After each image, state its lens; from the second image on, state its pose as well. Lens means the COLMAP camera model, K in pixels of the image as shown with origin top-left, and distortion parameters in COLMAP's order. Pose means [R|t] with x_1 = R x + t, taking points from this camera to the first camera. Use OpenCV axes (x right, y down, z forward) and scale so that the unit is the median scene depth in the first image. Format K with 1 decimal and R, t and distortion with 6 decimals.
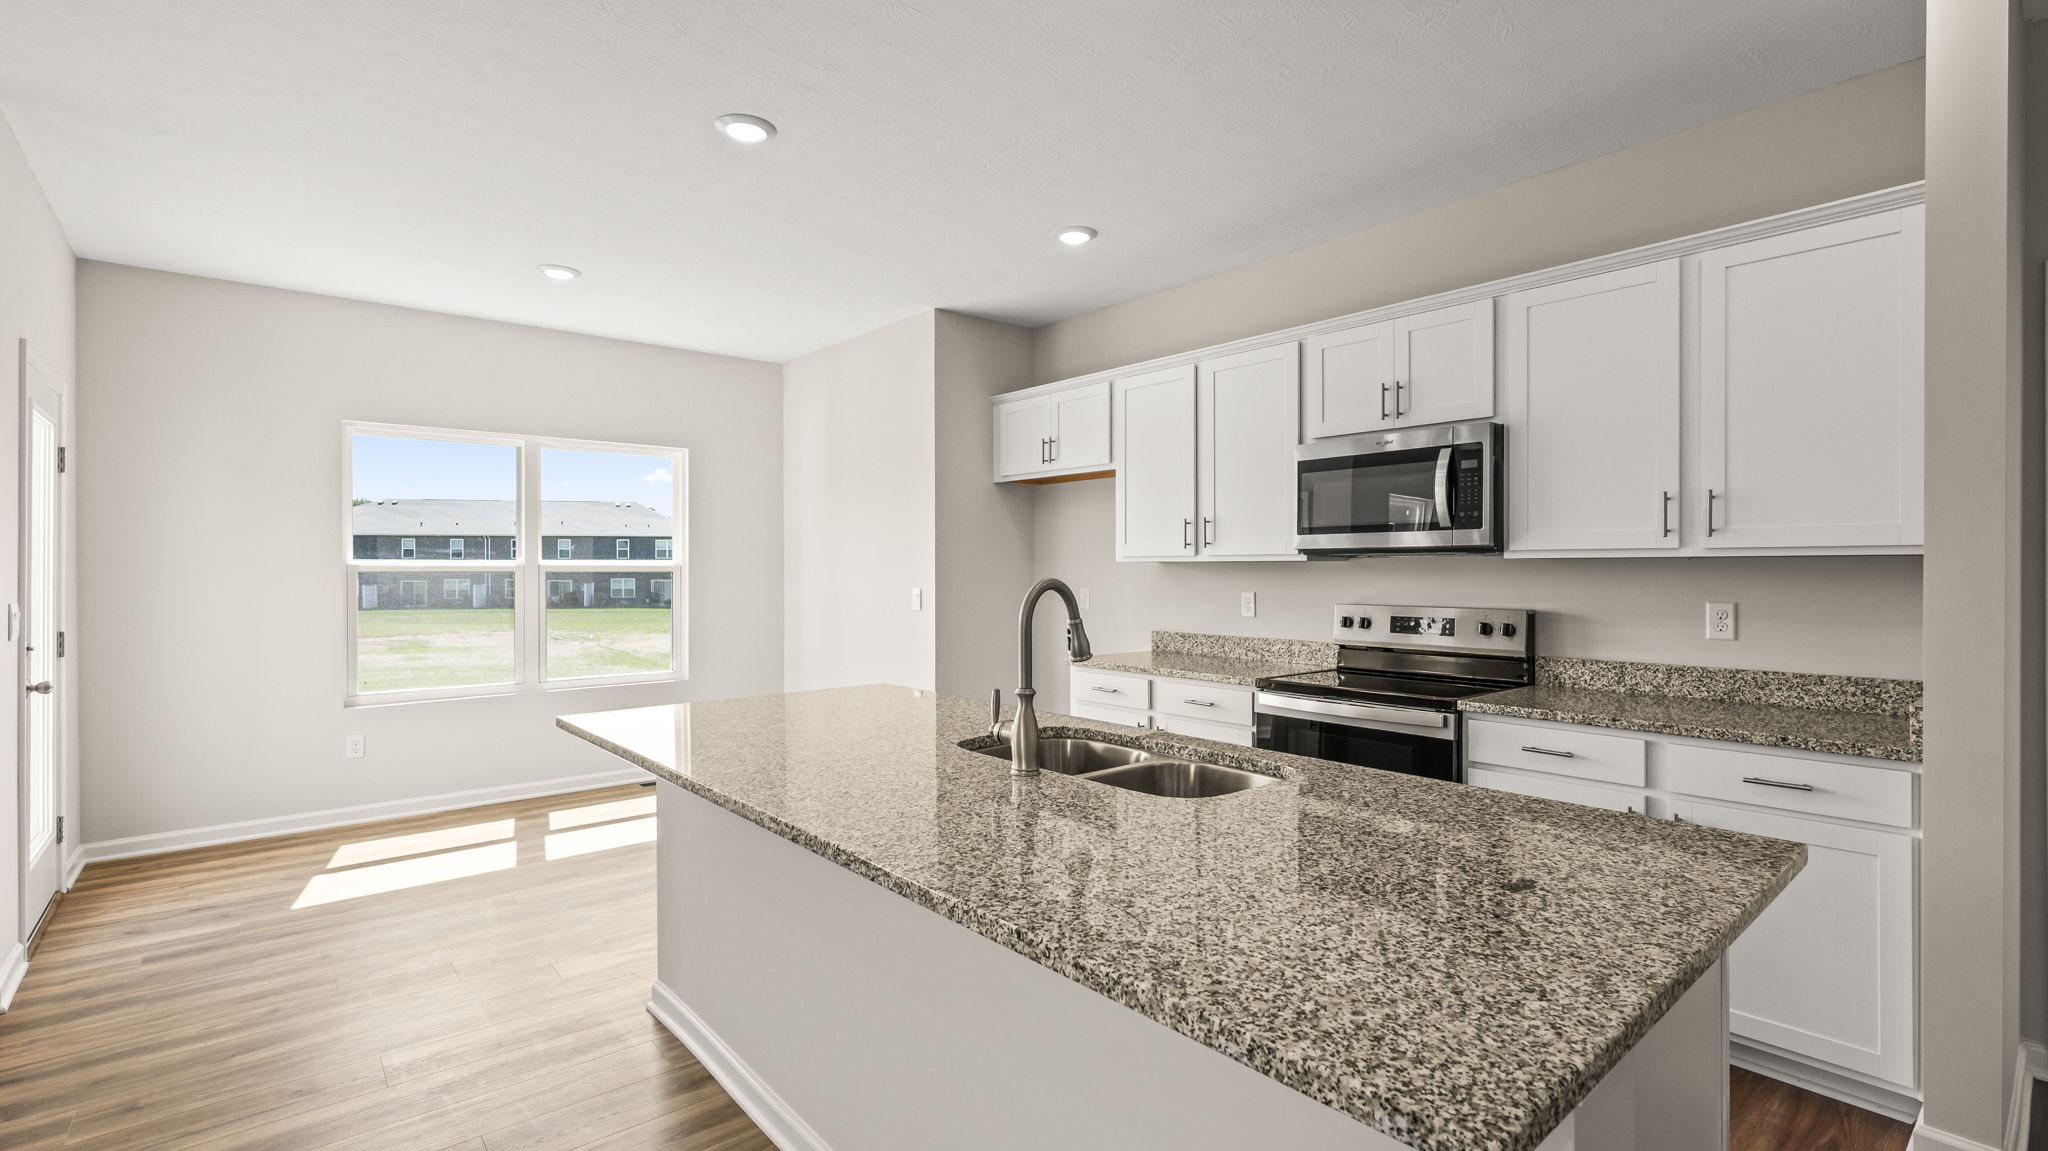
lens RADIAL K [[906.6, 0, 1019.4], [0, 906.6, 580.7], [0, 0, 1]] dist [-0.004239, -0.000611]
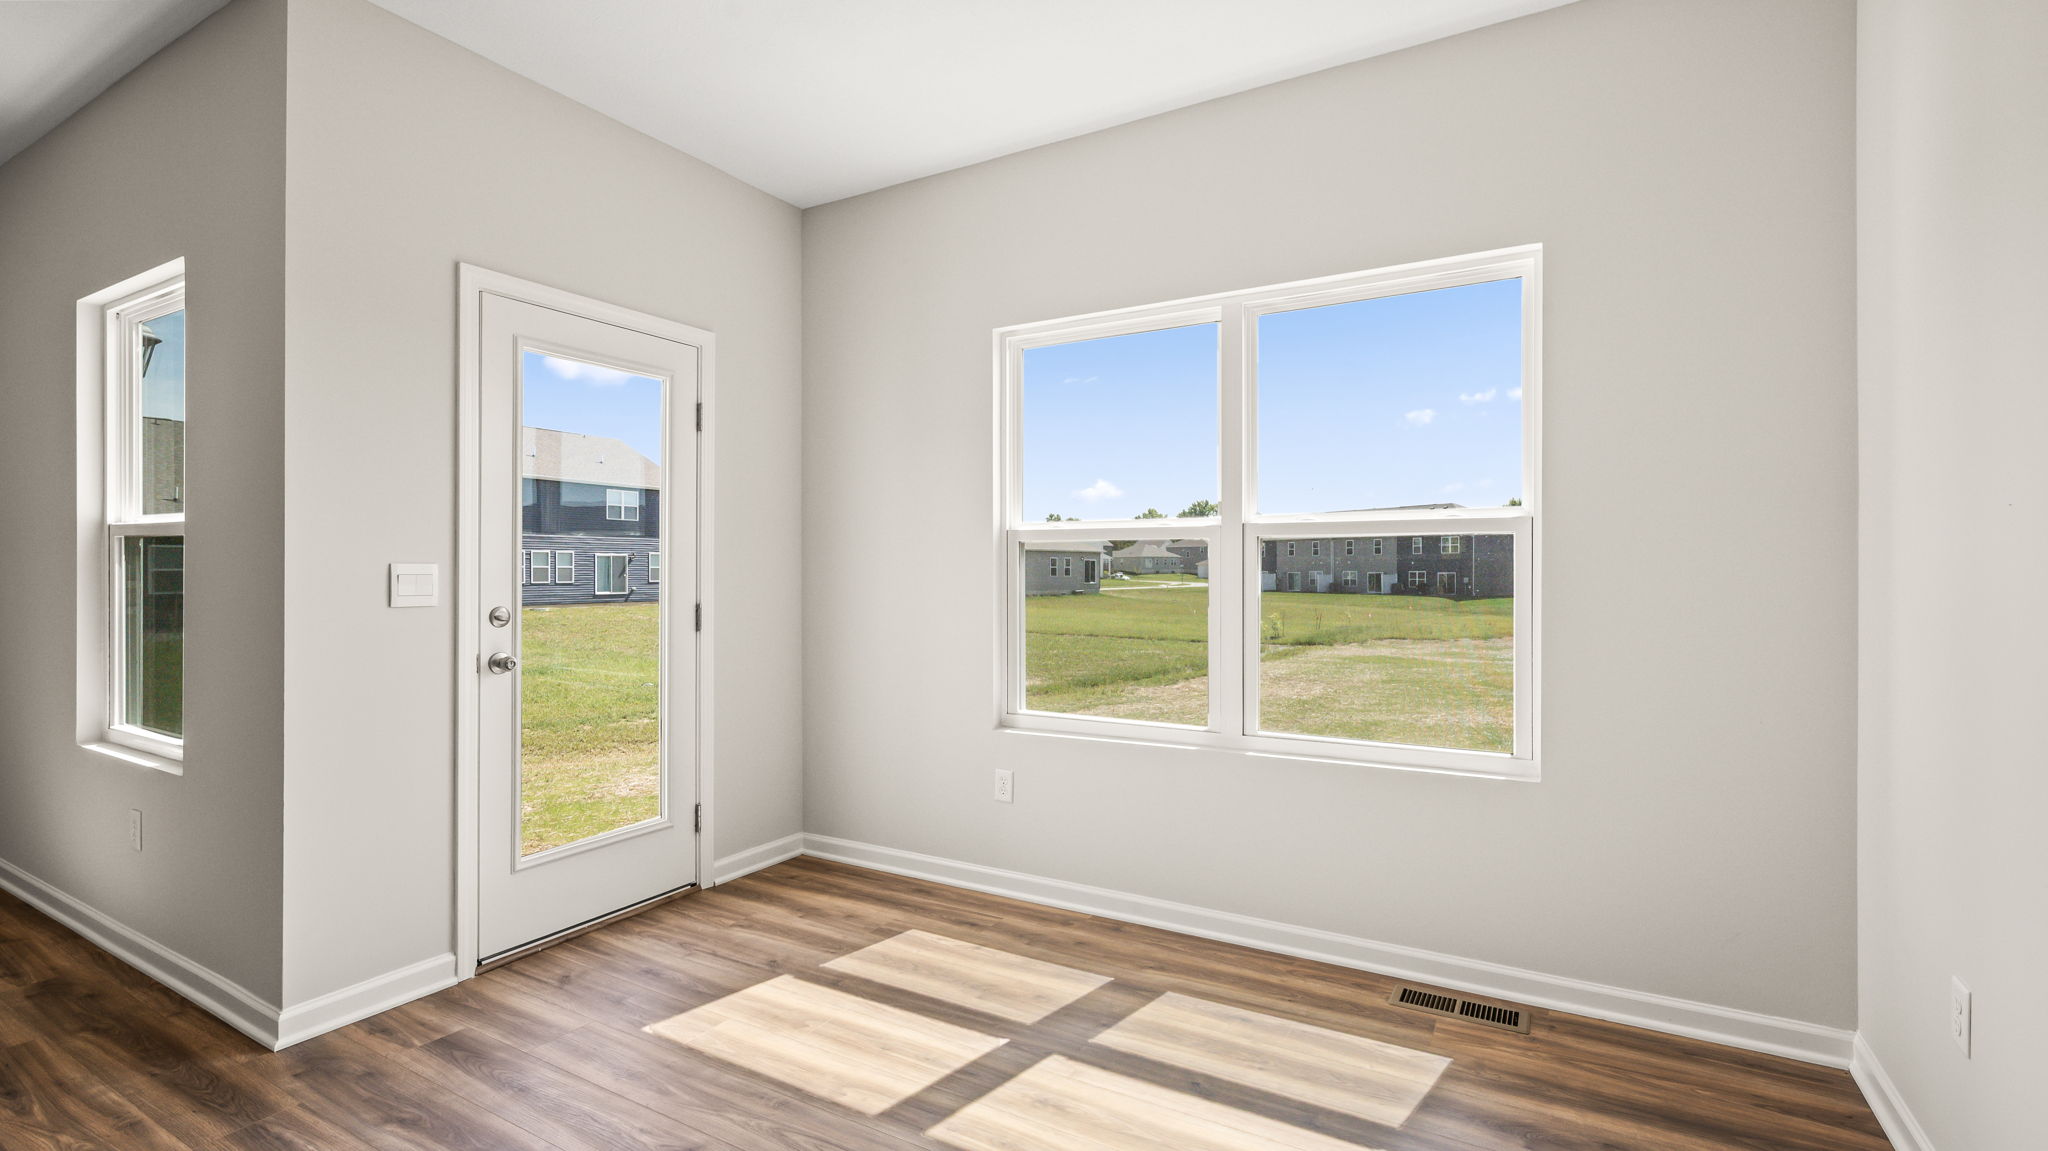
lens RADIAL K [[906.6, 0, 1030.3], [0, 906.6, 580.0], [0, 0, 1]] dist [-0.004239, -0.000611]
pose [[0.334701, 0.005510, -0.942308, -0.075788], [-0.005201, 0.999978, 0.004000, 0.025705], [0.942310, 0.003563, 0.334722, 1.004836]]
